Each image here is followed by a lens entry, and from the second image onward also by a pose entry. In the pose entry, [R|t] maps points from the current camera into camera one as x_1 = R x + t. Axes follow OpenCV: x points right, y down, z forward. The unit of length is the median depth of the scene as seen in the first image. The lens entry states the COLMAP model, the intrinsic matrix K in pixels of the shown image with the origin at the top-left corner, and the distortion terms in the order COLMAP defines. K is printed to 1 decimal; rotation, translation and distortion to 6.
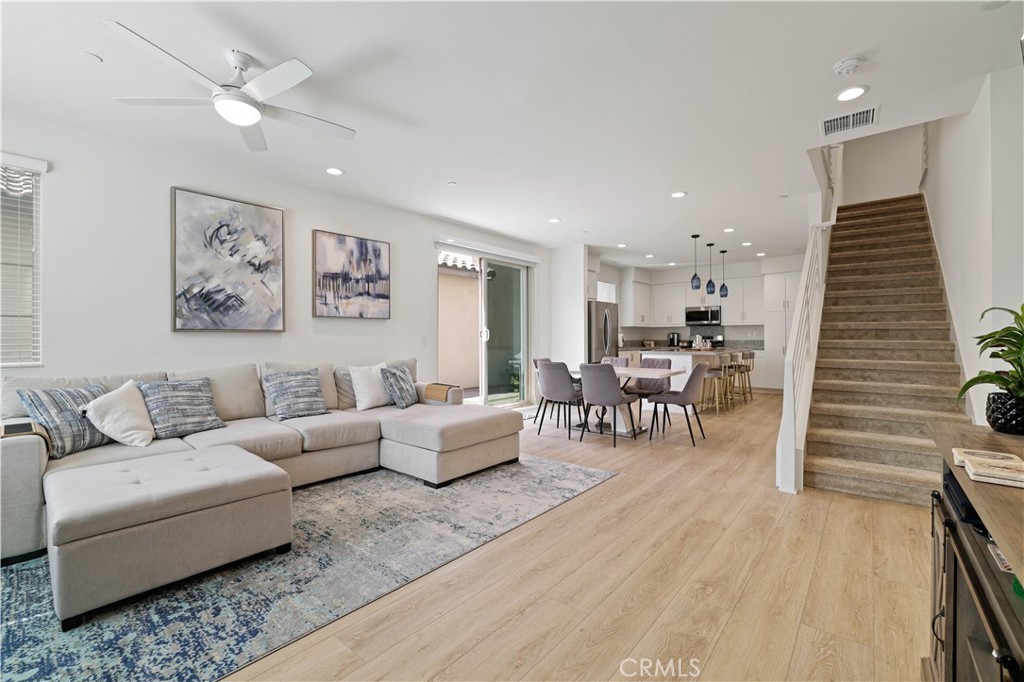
lens RADIAL K [[445.4, 0, 516.2], [0, 445.4, 339.2], [0, 0, 1]] dist [-0.028328, 0.010781]
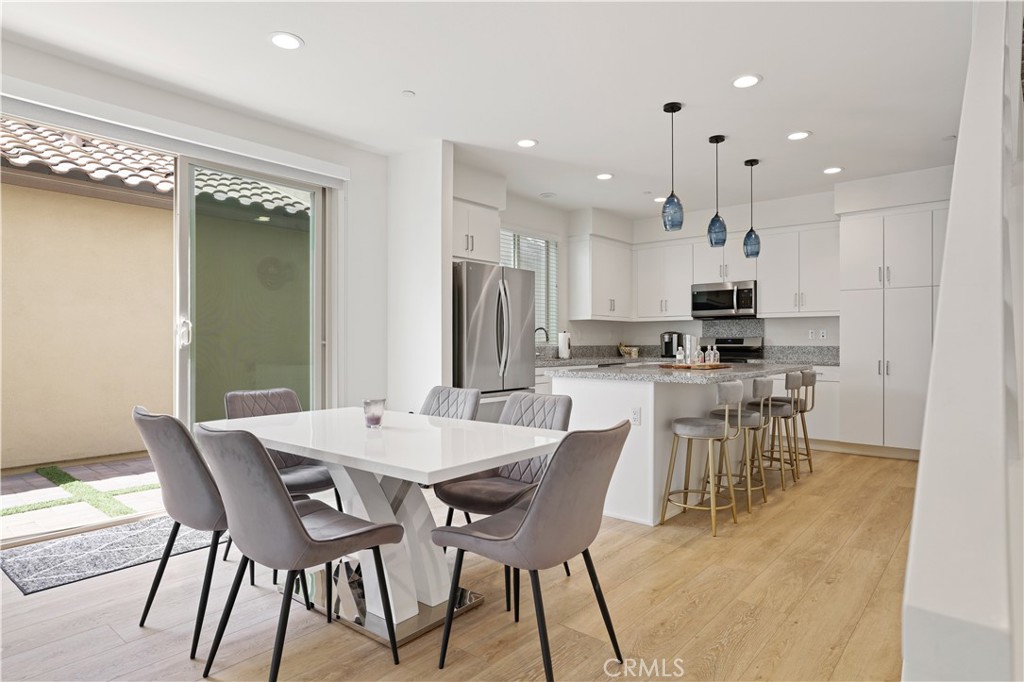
lens RADIAL K [[587.5, 0, 508.6], [0, 587.5, 341.2], [0, 0, 1]] dist [0.000248, -0.000299]
pose [[0.999839, 0.003373, -0.017600, 0.255269], [-0.003404, 0.999993, -0.001708, -0.001498], [0.017594, 0.001768, 0.999844, 0.422379]]
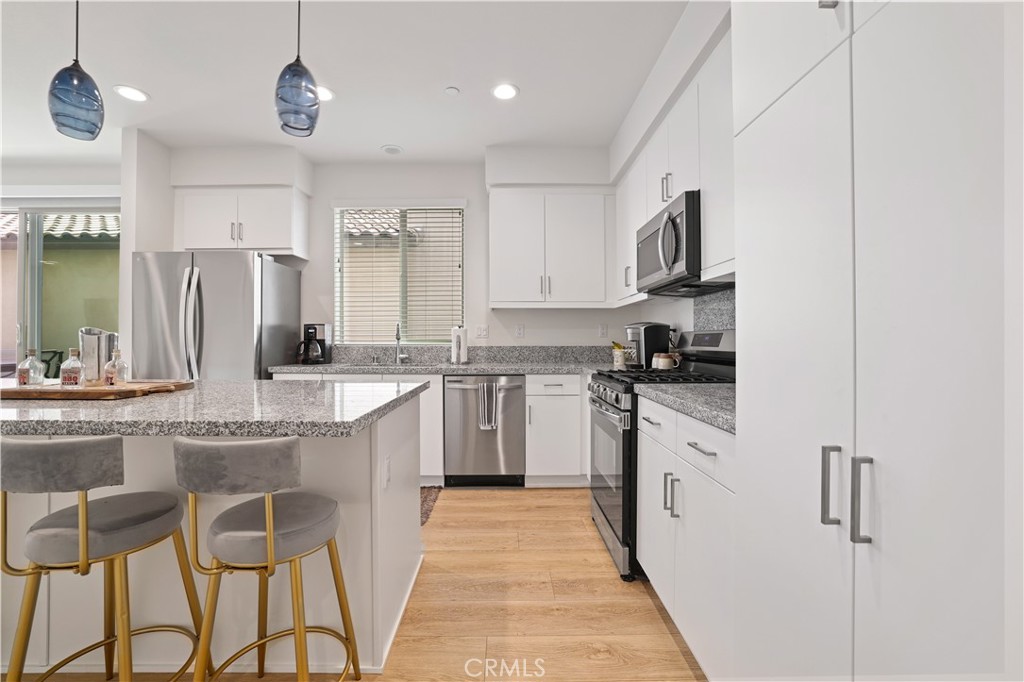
lens RADIAL K [[445.4, 0, 511.8], [0, 445.4, 339.1], [0, 0, 1]] dist [-0.028328, 0.010781]
pose [[0.625173, -0.002505, -0.780482, 0.802616], [-0.002367, 0.999984, -0.005105, -0.002128], [0.780483, 0.005039, 0.625157, 1.130143]]
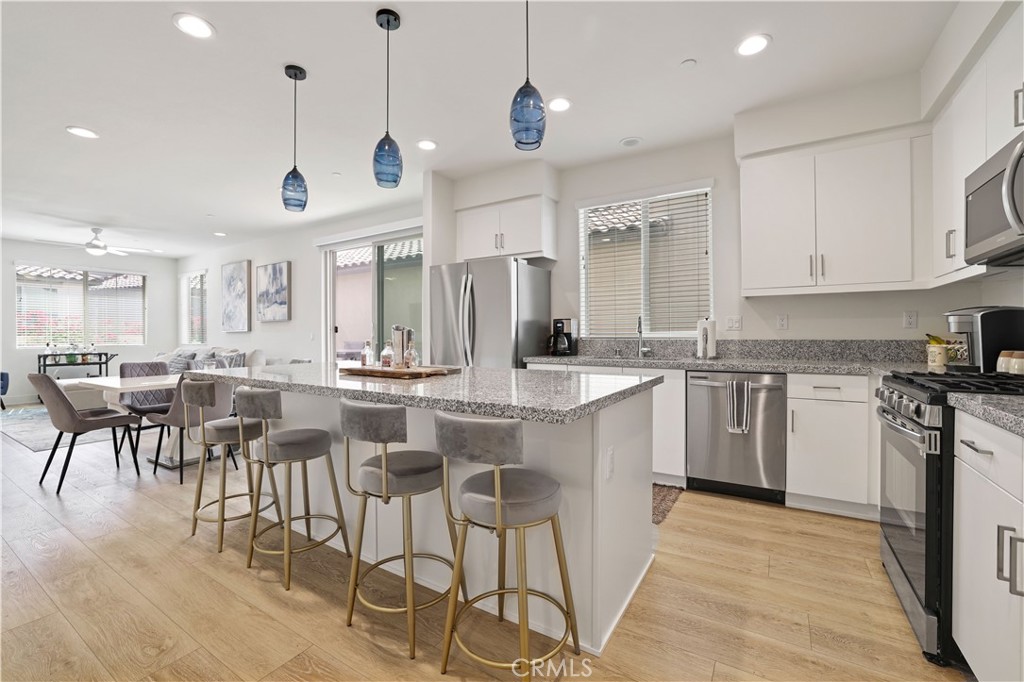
lens RADIAL K [[445.4, 0, 513.7], [0, 445.4, 337.6], [0, 0, 1]] dist [-0.028328, 0.010781]
pose [[0.106261, 0.008007, -0.994306, 0.810214], [0.000976, 0.999966, 0.008157, -0.002448], [0.994338, -0.001837, 0.106250, 1.151957]]
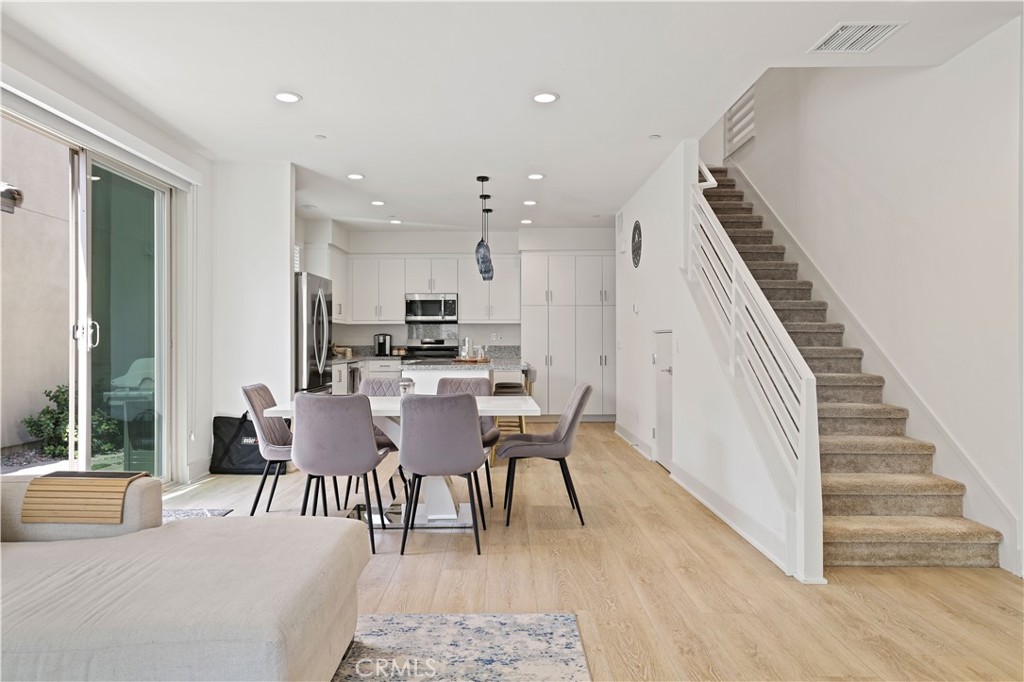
lens RADIAL K [[676.3, 0, 515.6], [0, 676.3, 338.0], [0, 0, 1]] dist [0.012026, 0.004009]
pose [[0.764407, 0.005361, 0.644712, -0.171352], [-0.000193, 0.999967, -0.008085, -0.001470], [-0.644734, 0.006056, 0.764383, 0.246770]]
